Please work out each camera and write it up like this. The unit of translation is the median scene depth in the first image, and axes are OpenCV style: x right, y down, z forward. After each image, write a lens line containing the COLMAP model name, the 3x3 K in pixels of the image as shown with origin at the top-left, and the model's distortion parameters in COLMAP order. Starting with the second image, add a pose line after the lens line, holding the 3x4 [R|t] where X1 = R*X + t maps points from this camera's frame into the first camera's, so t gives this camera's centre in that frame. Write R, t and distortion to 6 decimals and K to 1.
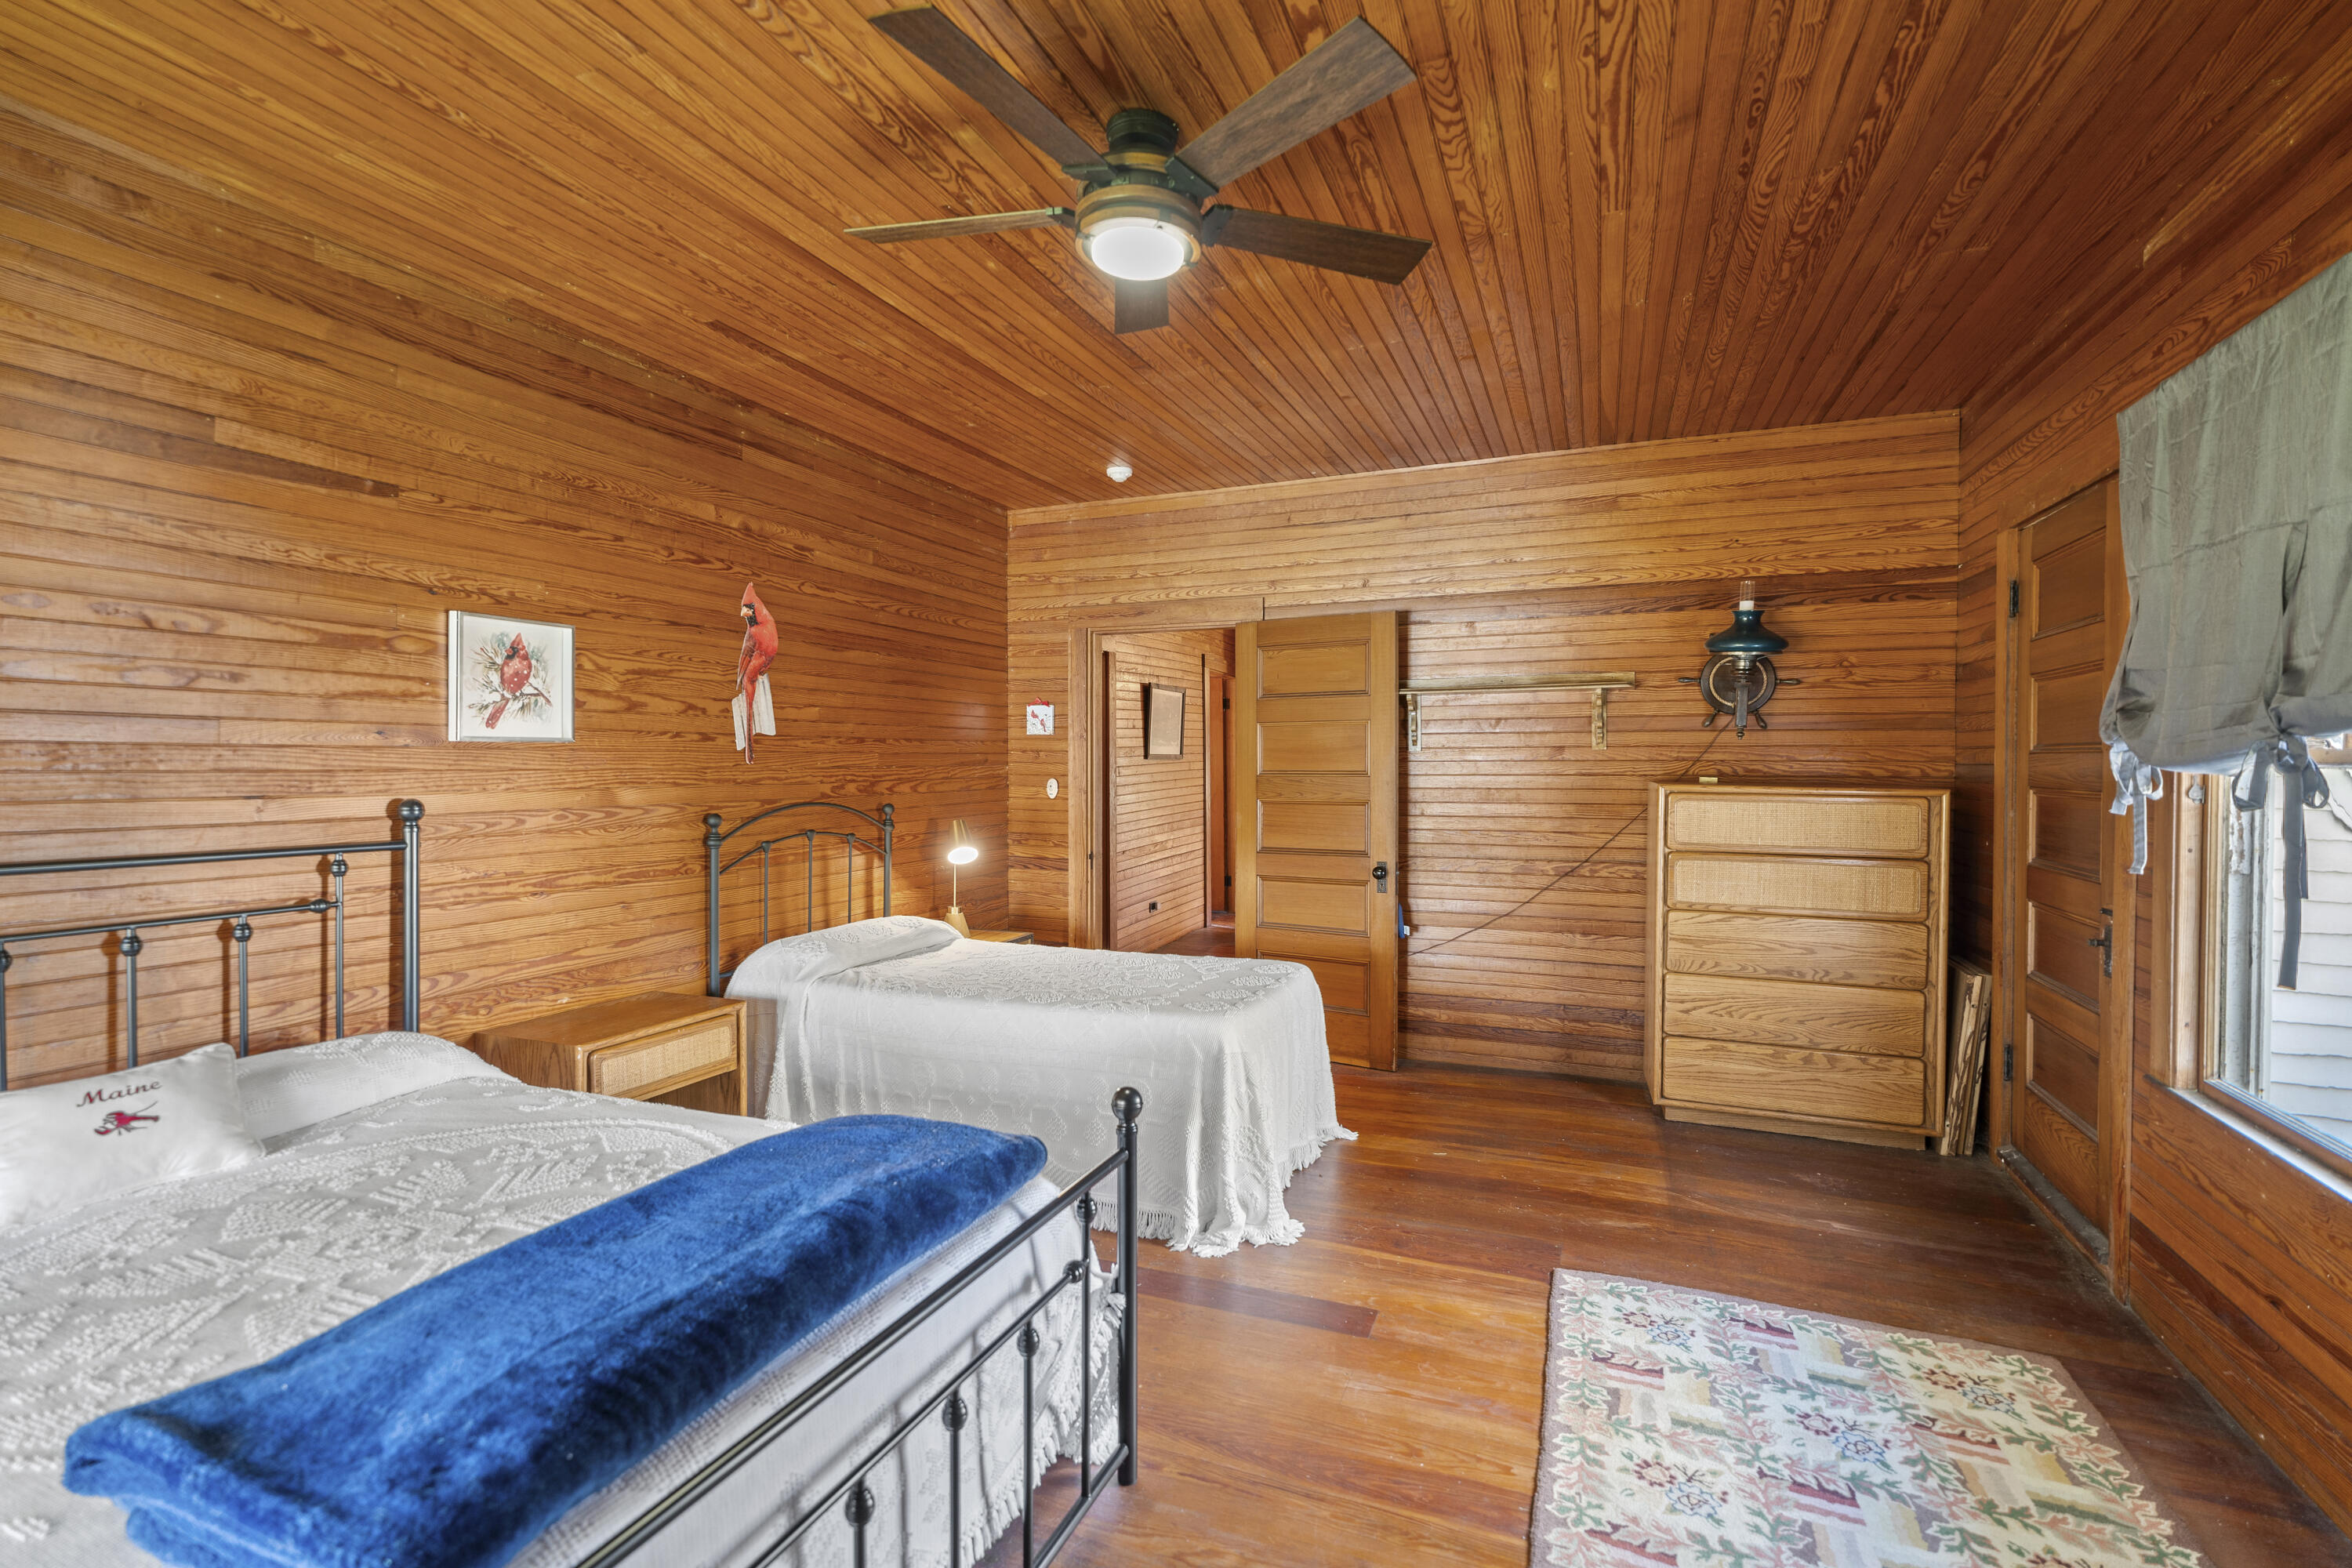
lens RADIAL K [[1064.0, 0, 1182.3], [0, 1064.0, 774.2], [0, 0, 1]] dist [0.002104, -0.001198]
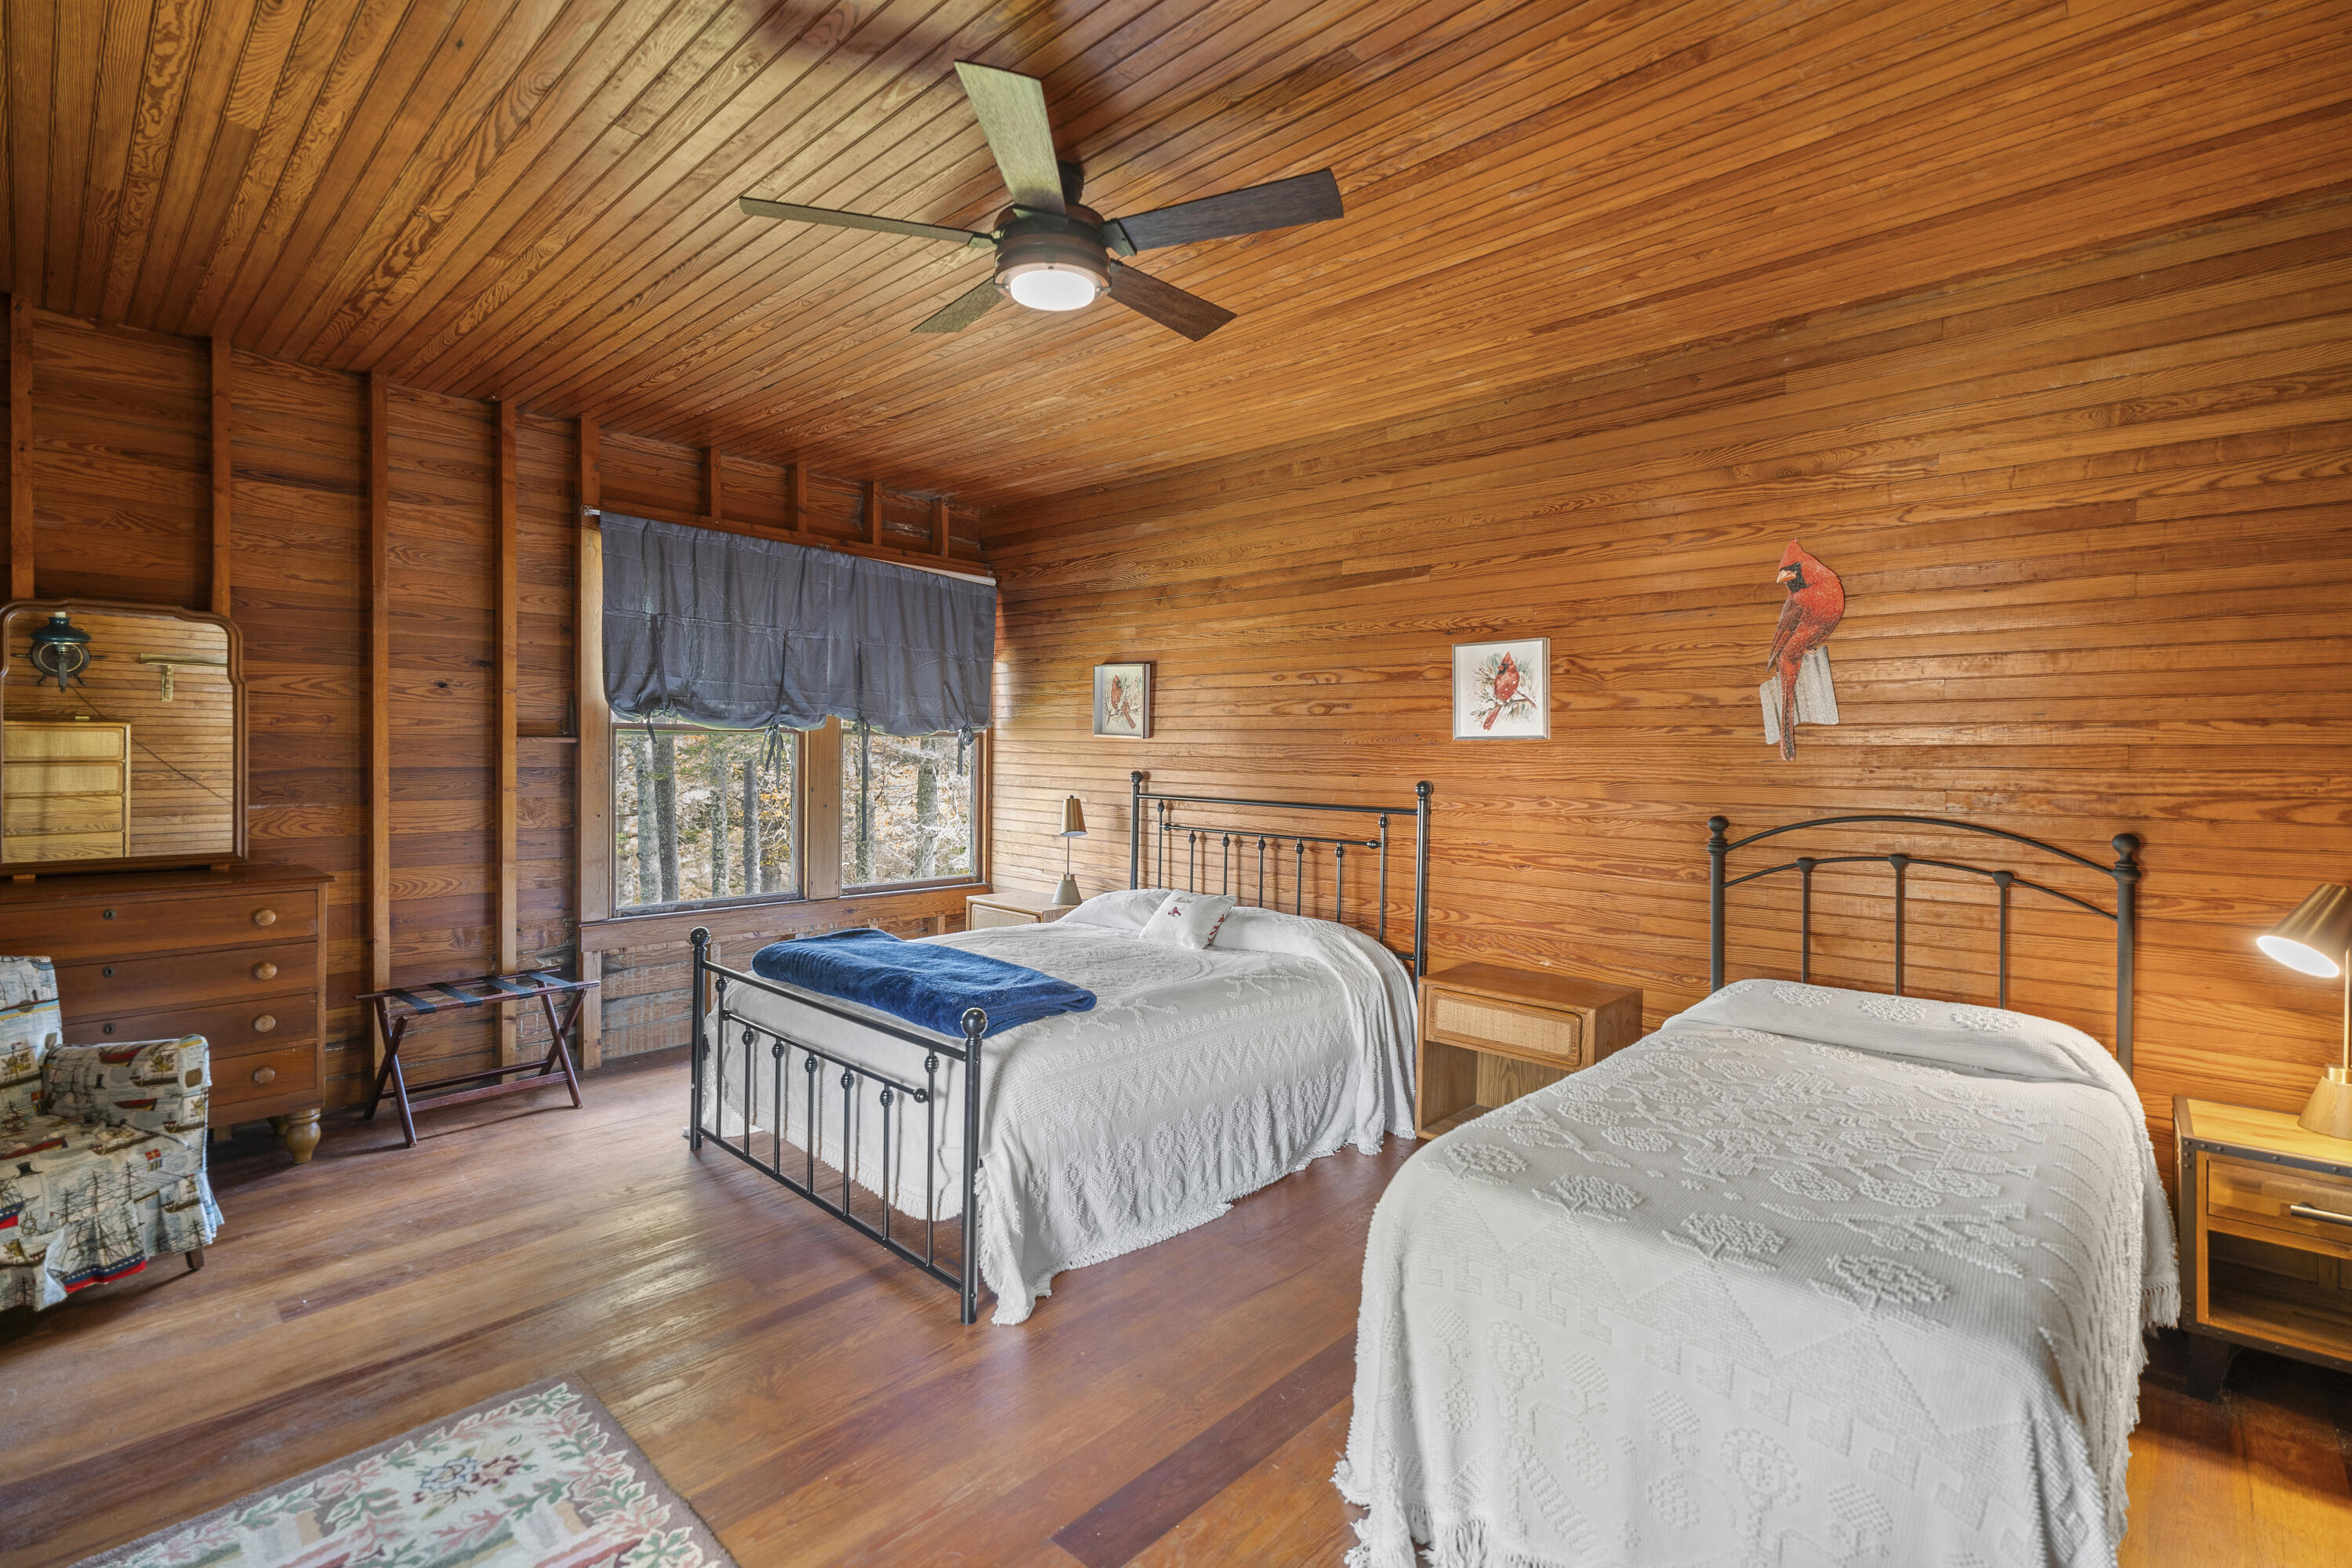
lens RADIAL K [[1064.0, 0, 1164.1], [0, 1064.0, 760.7], [0, 0, 1]] dist [0.002104, -0.001198]
pose [[-0.366301, 0.000582, -0.930496, 0.774414], [-0.020935, 0.999742, 0.008867, -0.009938], [0.930261, 0.022728, -0.366194, 1.247260]]
